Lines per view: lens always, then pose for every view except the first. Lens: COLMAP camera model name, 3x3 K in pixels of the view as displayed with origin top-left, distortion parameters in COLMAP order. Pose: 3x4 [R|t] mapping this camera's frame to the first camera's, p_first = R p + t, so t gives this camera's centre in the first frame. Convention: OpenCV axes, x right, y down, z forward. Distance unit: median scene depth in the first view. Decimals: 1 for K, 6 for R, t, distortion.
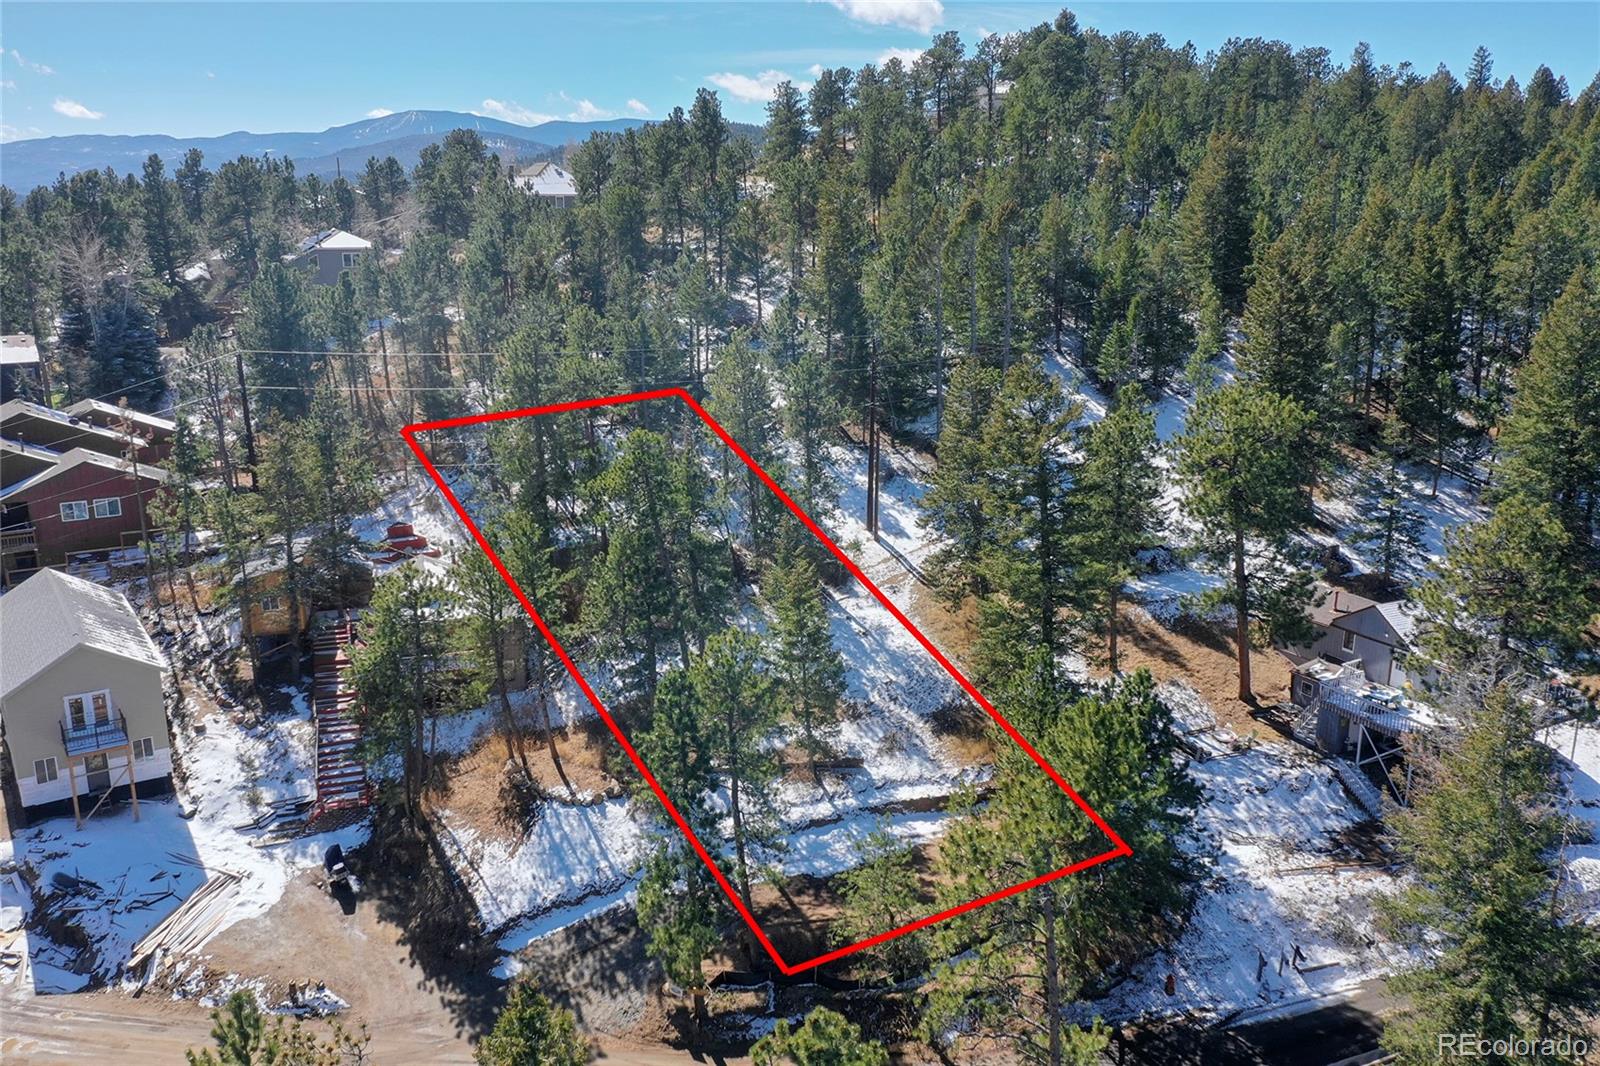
lens RADIAL K [[1243.8, 0, 800.3], [0, 1243.8, 536.8], [0, 0, 1]] dist [-0.000048, 0.002012]
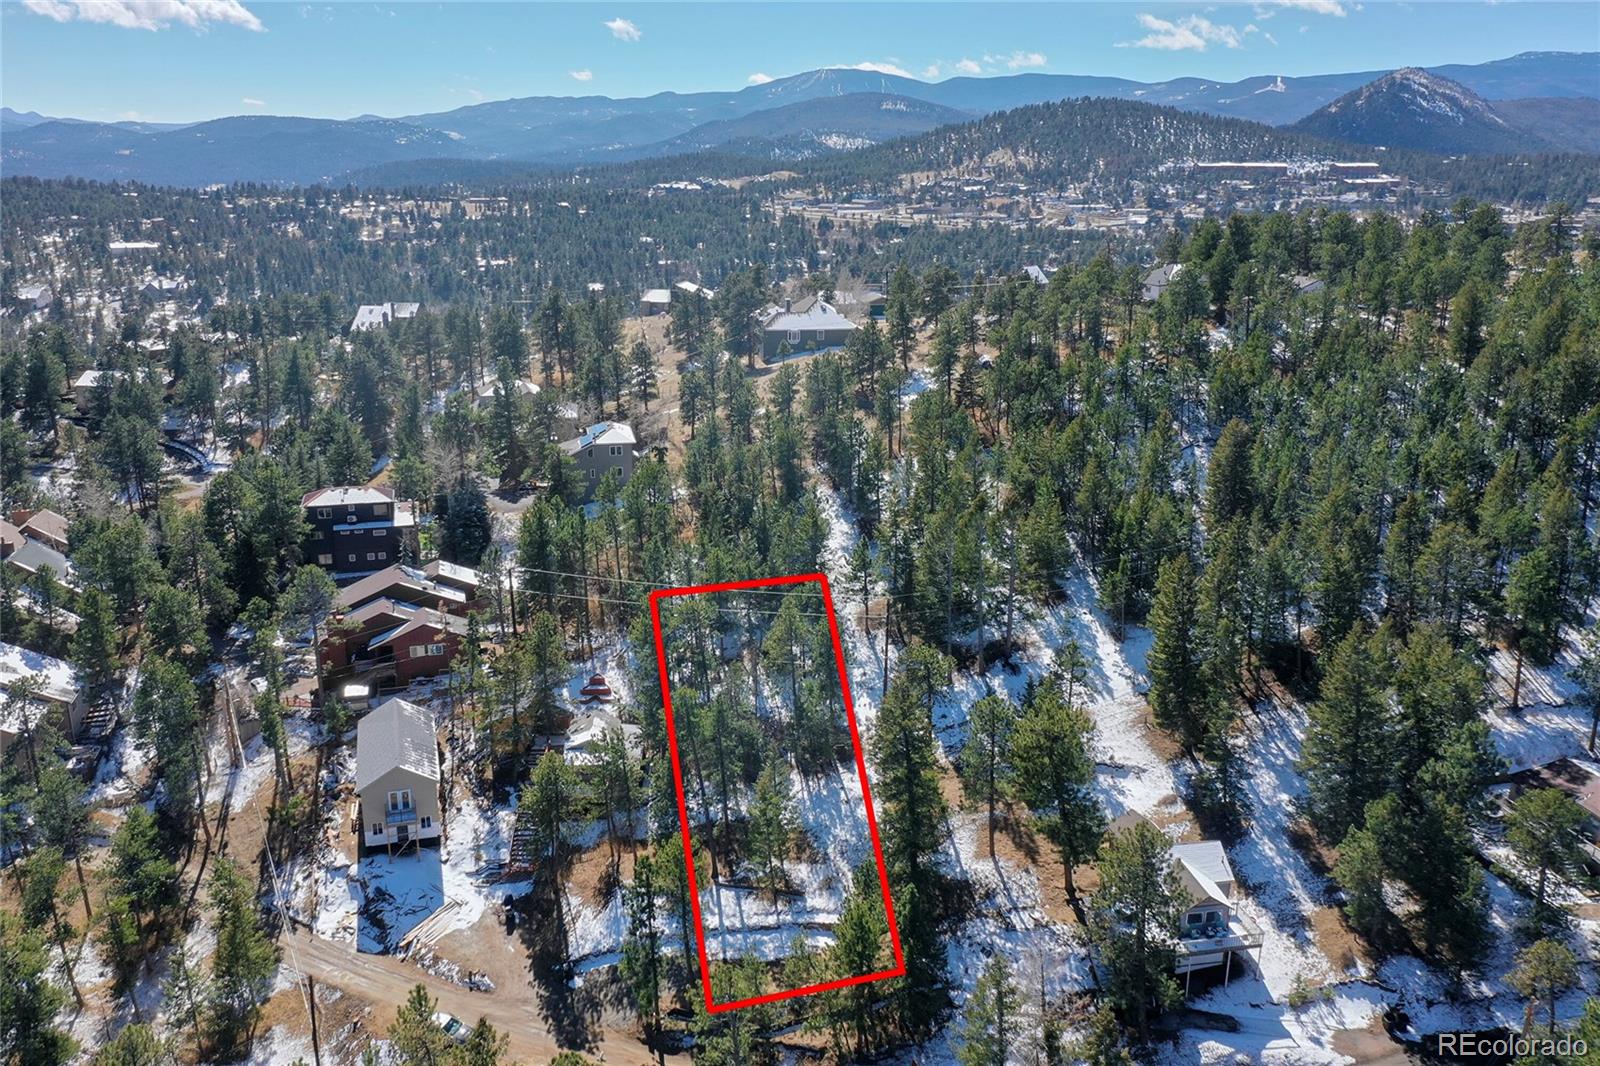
lens RADIAL K [[1243.8, 0, 801.0], [0, 1243.8, 530.5], [0, 0, 1]] dist [-0.000048, 0.002012]
pose [[0.954709, 0.089464, -0.283772, 0.498921], [-0.081665, 0.995888, 0.039220, -0.385858], [0.286114, -0.014269, 0.958089, -0.615564]]
